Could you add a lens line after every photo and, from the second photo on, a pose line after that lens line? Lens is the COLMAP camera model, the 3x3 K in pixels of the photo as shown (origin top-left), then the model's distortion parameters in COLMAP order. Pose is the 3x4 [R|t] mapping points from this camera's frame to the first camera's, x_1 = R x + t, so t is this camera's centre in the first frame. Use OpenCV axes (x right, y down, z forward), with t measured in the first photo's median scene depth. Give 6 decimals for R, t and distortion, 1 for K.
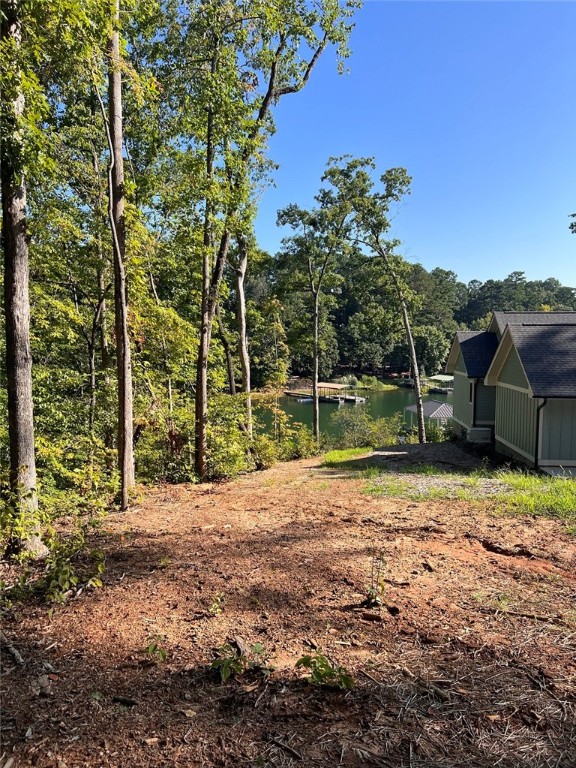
lens RADIAL K [[565.9, 0, 285.2], [0, 565.9, 385.5], [0, 0, 1]] dist [0.036481, -0.050679]
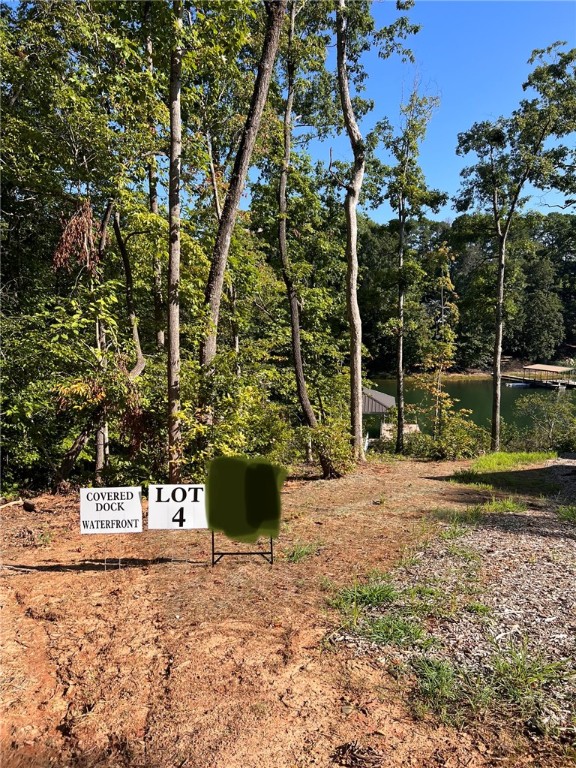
lens RADIAL K [[565.9, 0, 285.2], [0, 565.9, 385.5], [0, 0, 1]] dist [0.036481, -0.050679]
pose [[0.929414, 0.042543, -0.366579, 0.072574], [-0.030055, 0.998759, 0.039709, 0.010909], [0.367814, -0.025889, 0.929539, 0.201760]]
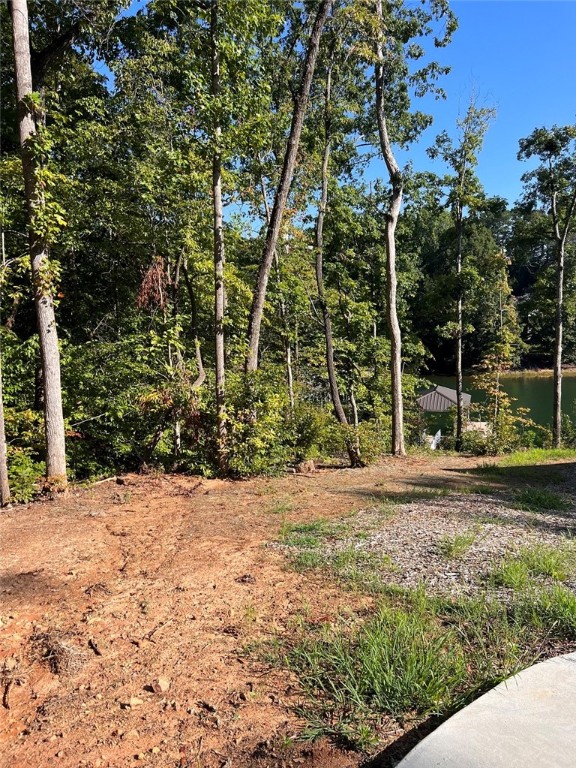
lens RADIAL K [[565.9, 0, 285.2], [0, 565.9, 385.5], [0, 0, 1]] dist [0.036481, -0.050679]
pose [[0.858712, 0.037371, -0.511094, 0.137415], [-0.014276, 0.998695, 0.049039, 0.000489], [0.512260, -0.034815, 0.858124, 0.149403]]
